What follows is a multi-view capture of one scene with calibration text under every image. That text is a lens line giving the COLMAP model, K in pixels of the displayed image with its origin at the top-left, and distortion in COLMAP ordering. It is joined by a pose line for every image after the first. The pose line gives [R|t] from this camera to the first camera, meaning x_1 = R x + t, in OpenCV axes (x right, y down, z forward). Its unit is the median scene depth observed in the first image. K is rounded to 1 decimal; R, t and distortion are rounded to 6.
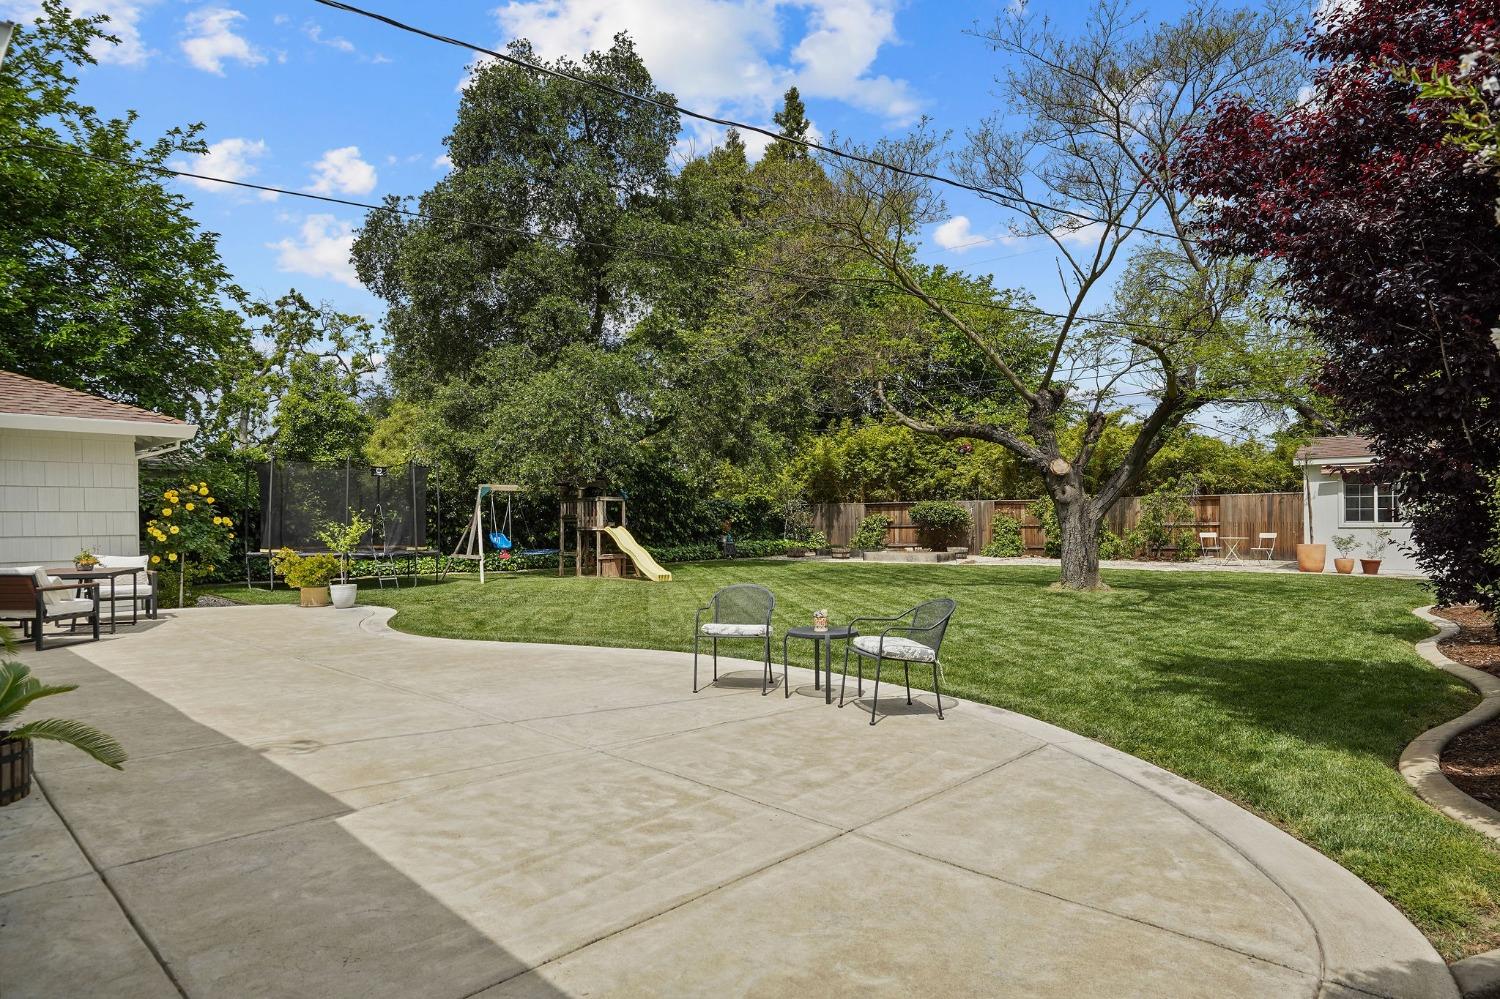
lens RADIAL K [[853.9, 0, 743.8], [0, 853.9, 513.7], [0, 0, 1]] dist [-0.013960, 0.000924]
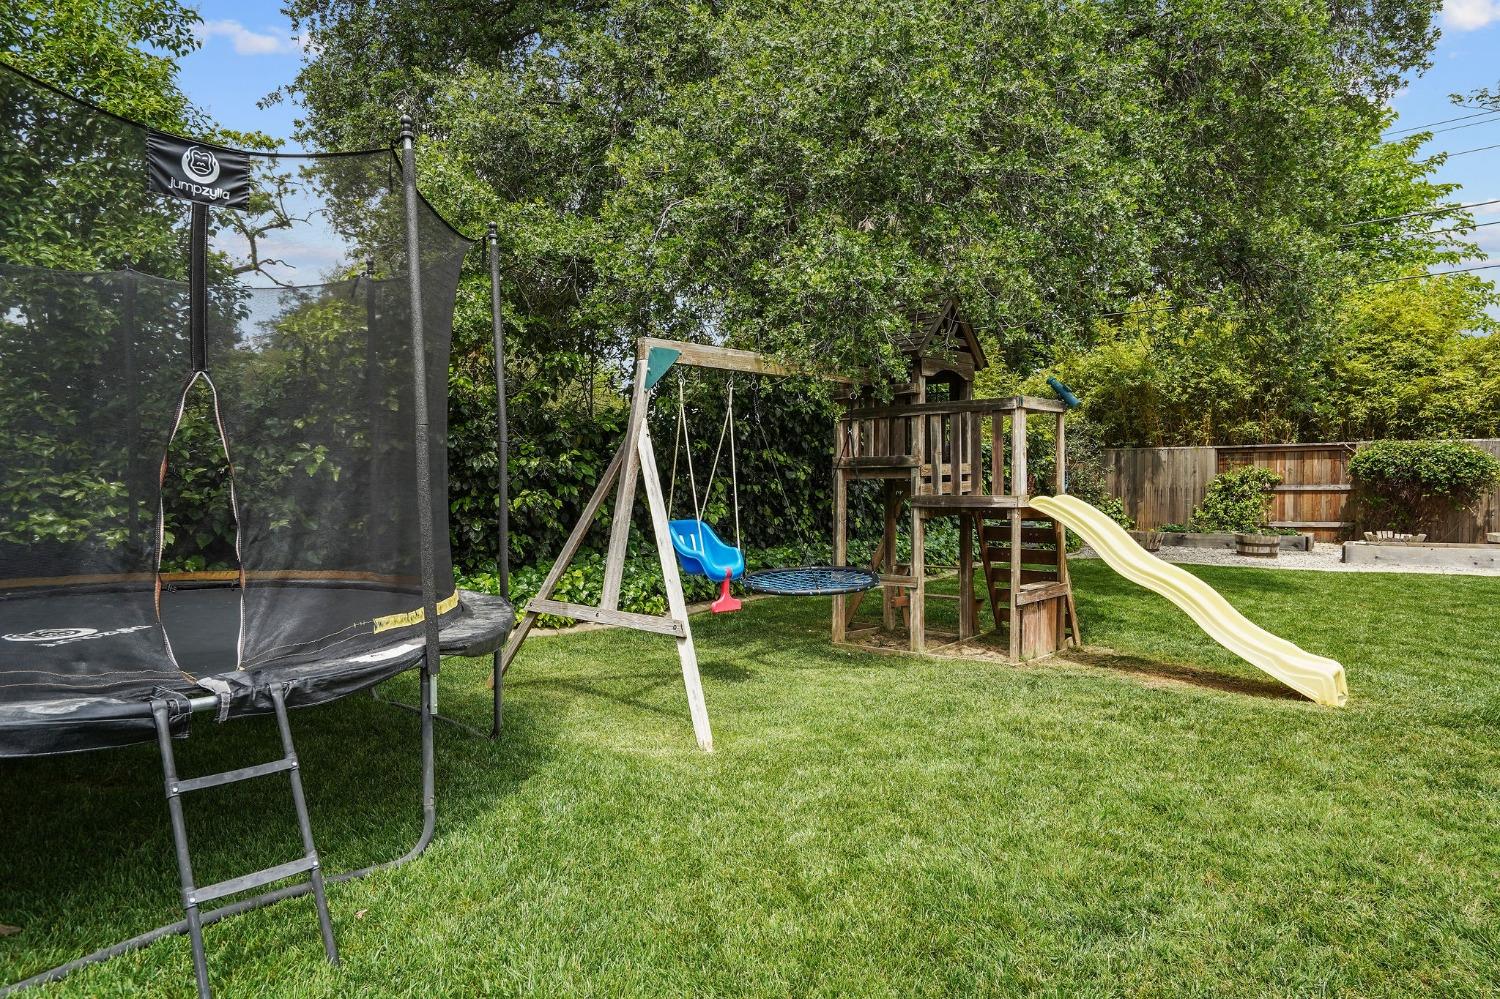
lens RADIAL K [[897.2, 0, 750.0], [0, 897.2, 499.5], [0, 0, 1]] dist [0.003223, 0.000948]
pose [[0.998875, -0.002130, 0.047381, -0.270811], [0.000829, 0.999622, 0.027472, 0.007882], [-0.047422, -0.027402, 0.998499, 0.673545]]
